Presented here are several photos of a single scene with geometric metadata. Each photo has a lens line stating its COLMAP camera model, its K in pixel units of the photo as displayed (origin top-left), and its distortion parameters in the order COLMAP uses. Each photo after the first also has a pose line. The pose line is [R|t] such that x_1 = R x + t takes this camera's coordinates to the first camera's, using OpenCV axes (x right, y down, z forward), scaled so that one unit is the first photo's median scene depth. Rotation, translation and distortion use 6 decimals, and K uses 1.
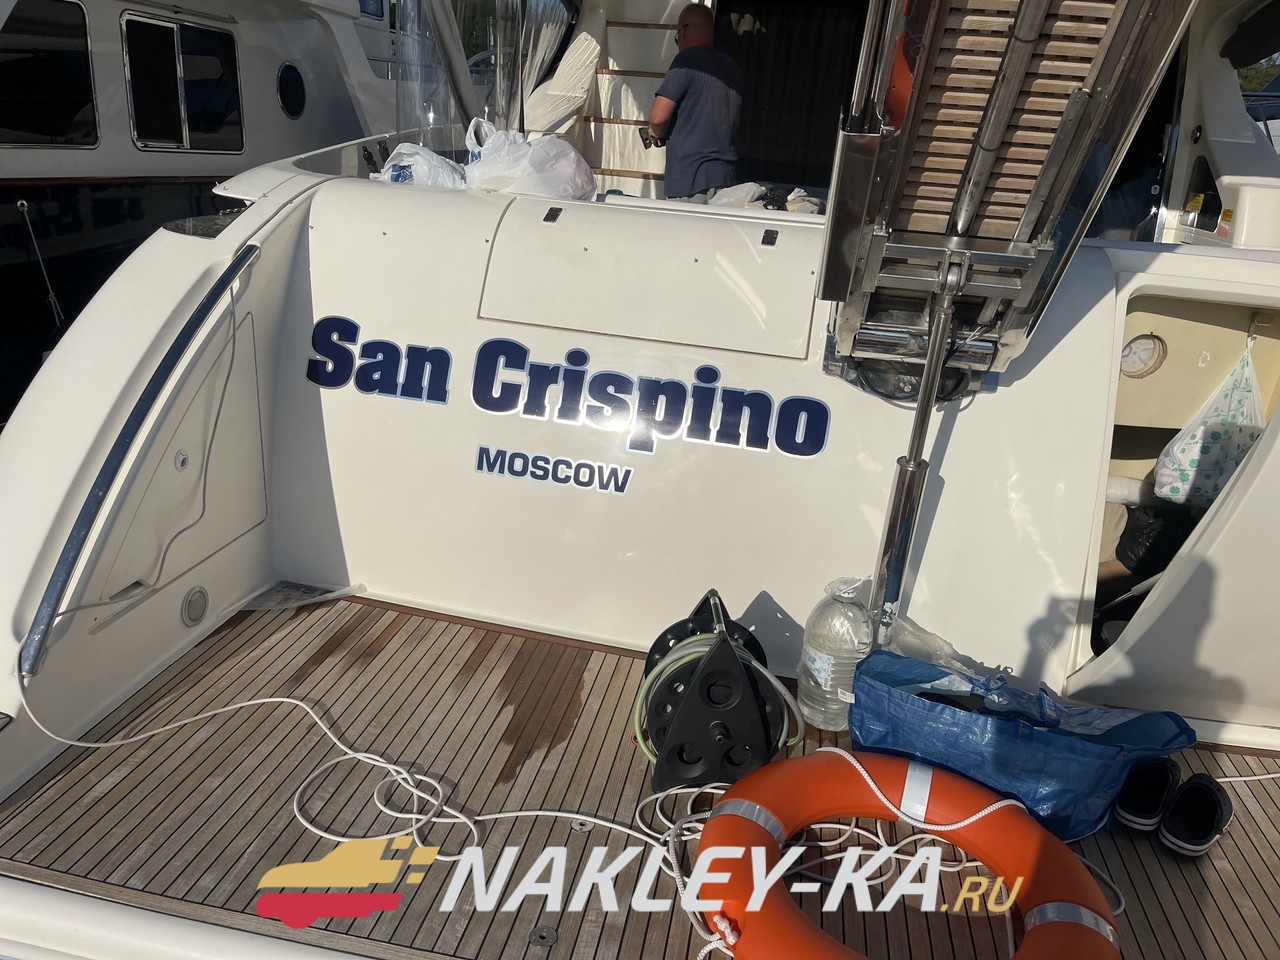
lens RADIAL K [[968.9, 0, 638.9], [0, 968.9, 526.4], [0, 0, 1]] dist [0.114729, -0.195391]
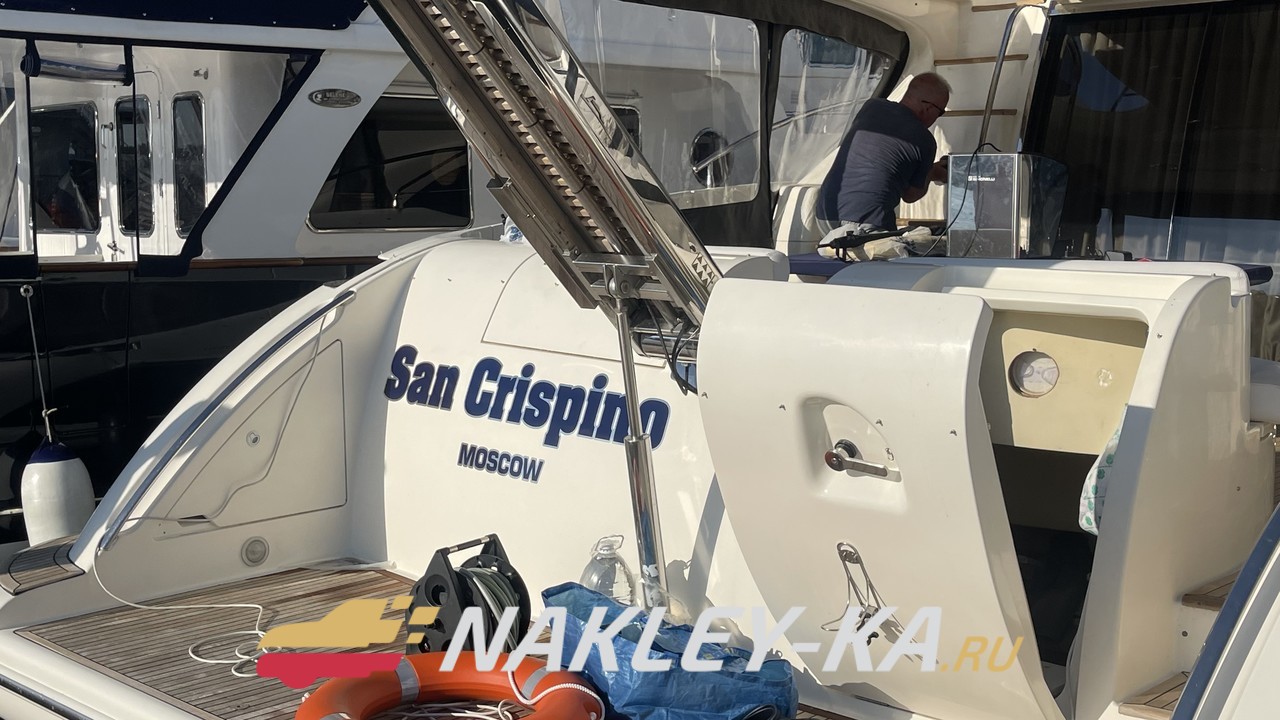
lens RADIAL K [[1615.0, 0, 640.0], [0, 1615.0, 360.0], [0, 0, 1]] dist [0.008975, -0.008723]
pose [[0.824507, -0.011187, -0.565742, 1.153818], [-0.139662, 0.964849, -0.222621, 0.232637], [0.548346, 0.262565, 0.793962, -0.494022]]
